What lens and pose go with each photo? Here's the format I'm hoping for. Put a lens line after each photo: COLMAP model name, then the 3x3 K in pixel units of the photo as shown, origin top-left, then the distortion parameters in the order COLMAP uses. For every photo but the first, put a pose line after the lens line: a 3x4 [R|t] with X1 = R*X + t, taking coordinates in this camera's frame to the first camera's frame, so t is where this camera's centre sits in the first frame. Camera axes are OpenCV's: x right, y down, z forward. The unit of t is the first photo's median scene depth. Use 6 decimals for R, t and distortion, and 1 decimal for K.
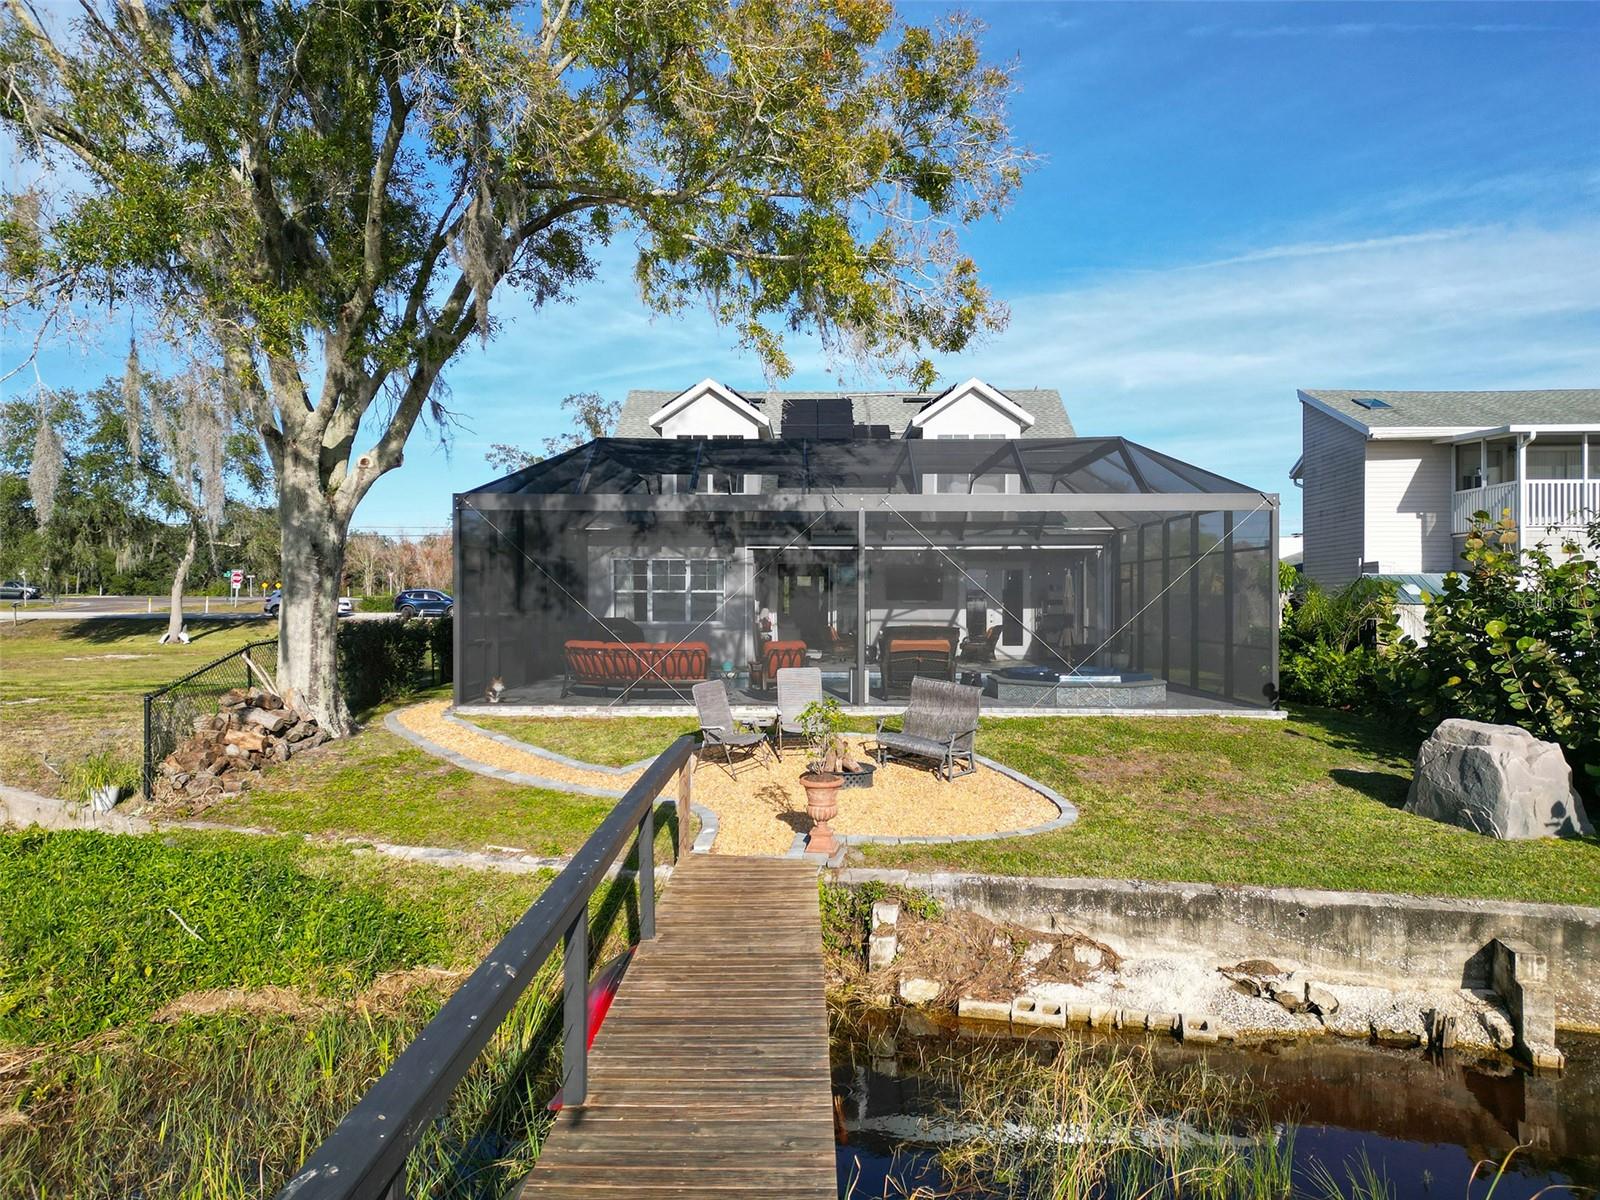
lens RADIAL K [[1139.6, 0, 796.8], [0, 1139.6, 597.3], [0, 0, 1]] dist [0.057461, -0.051370]
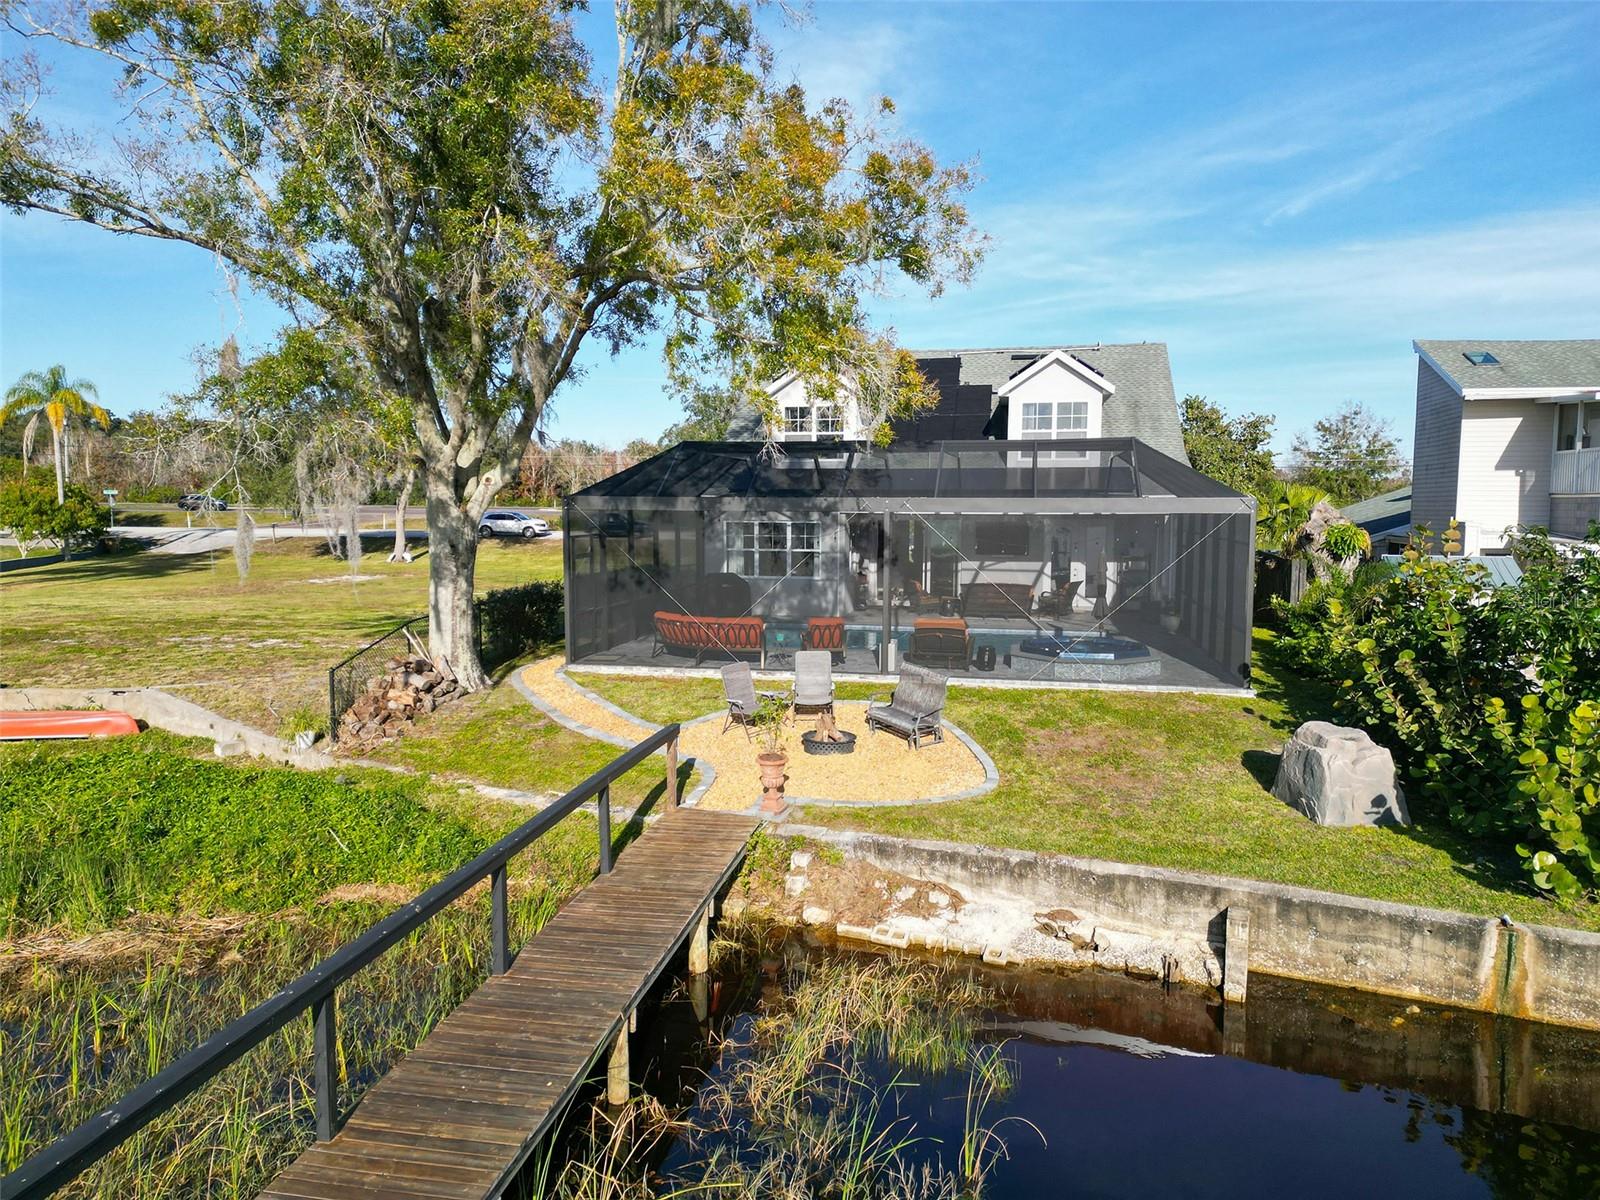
lens RADIAL K [[1139.6, 0, 788.9], [0, 1139.6, 600.2], [0, 0, 1]] dist [0.057461, -0.051370]
pose [[0.983557, 0.017110, -0.179786, 0.186115], [-0.000729, 0.995870, 0.090789, -0.099637], [0.180597, -0.089165, 0.979507, -0.204567]]
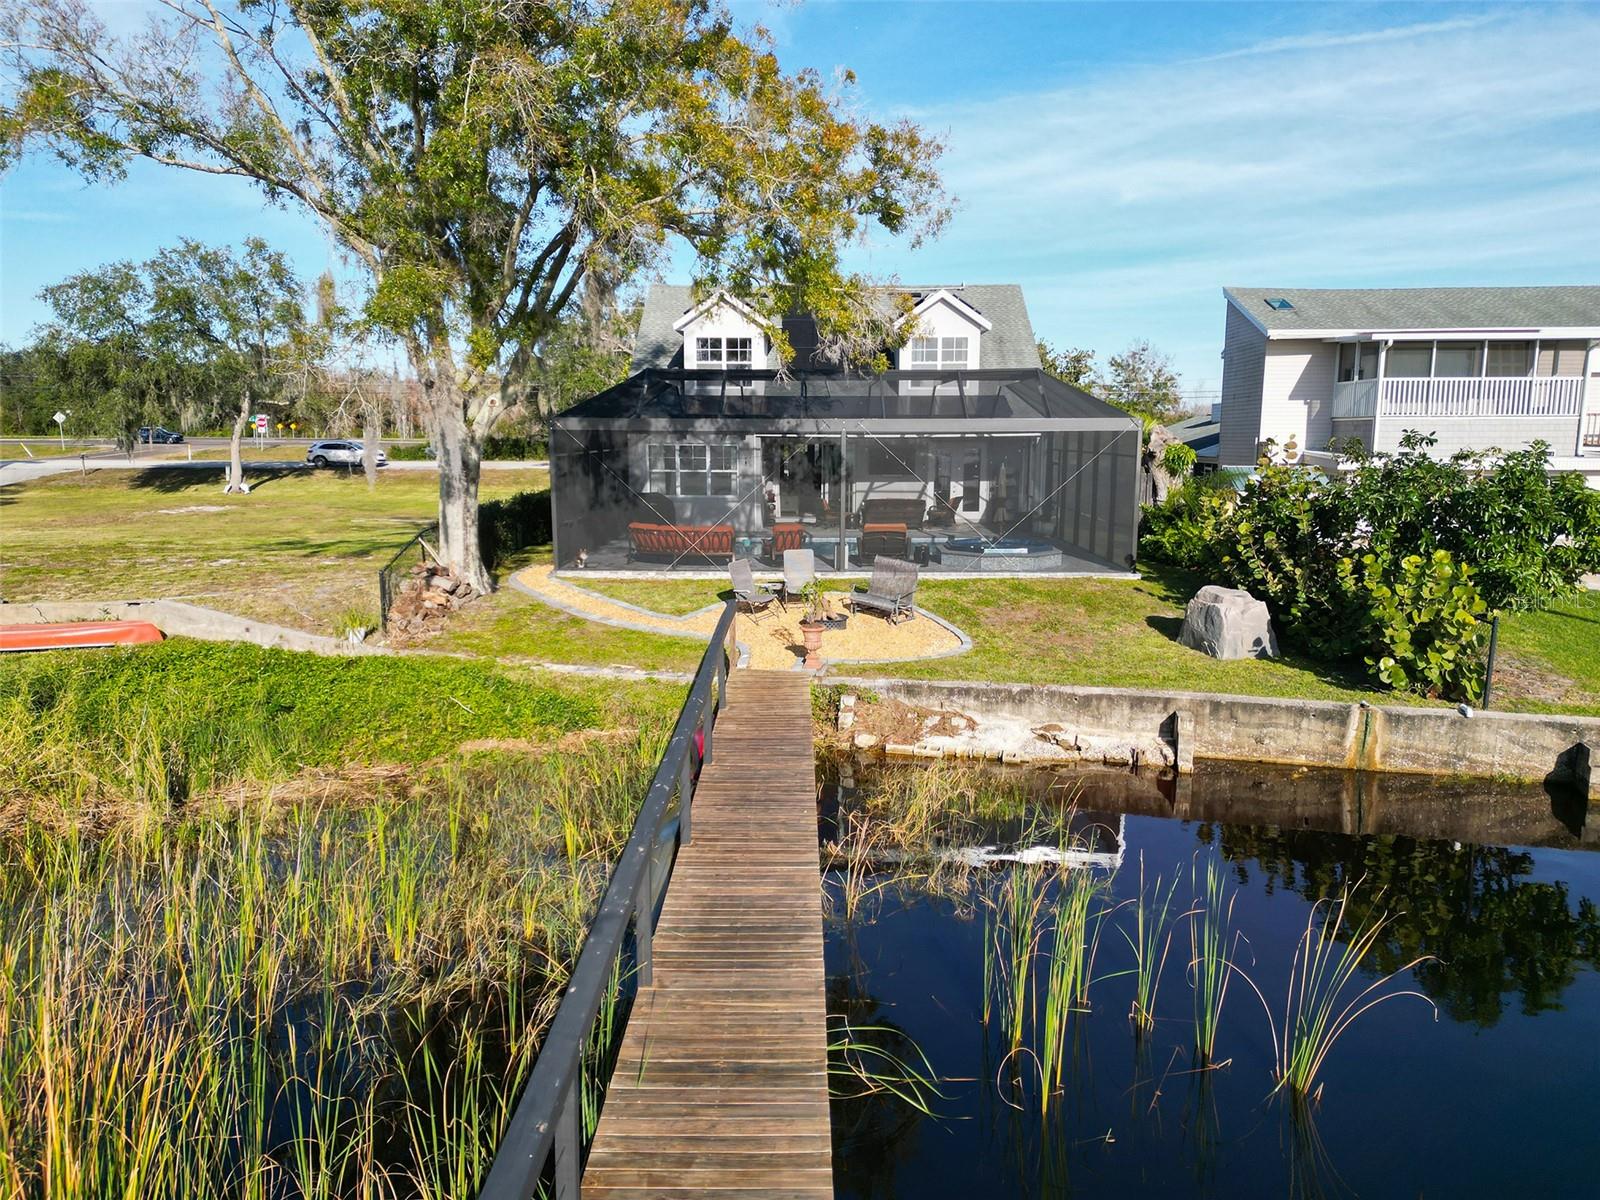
lens RADIAL K [[1139.6, 0, 792.1], [0, 1139.6, 607.4], [0, 0, 1]] dist [0.057461, -0.051370]
pose [[0.999999, -0.000823, -0.001136, -0.004339], [0.000988, 0.988023, 0.154302, -0.084715], [0.000996, -0.154303, 0.988023, -0.438091]]
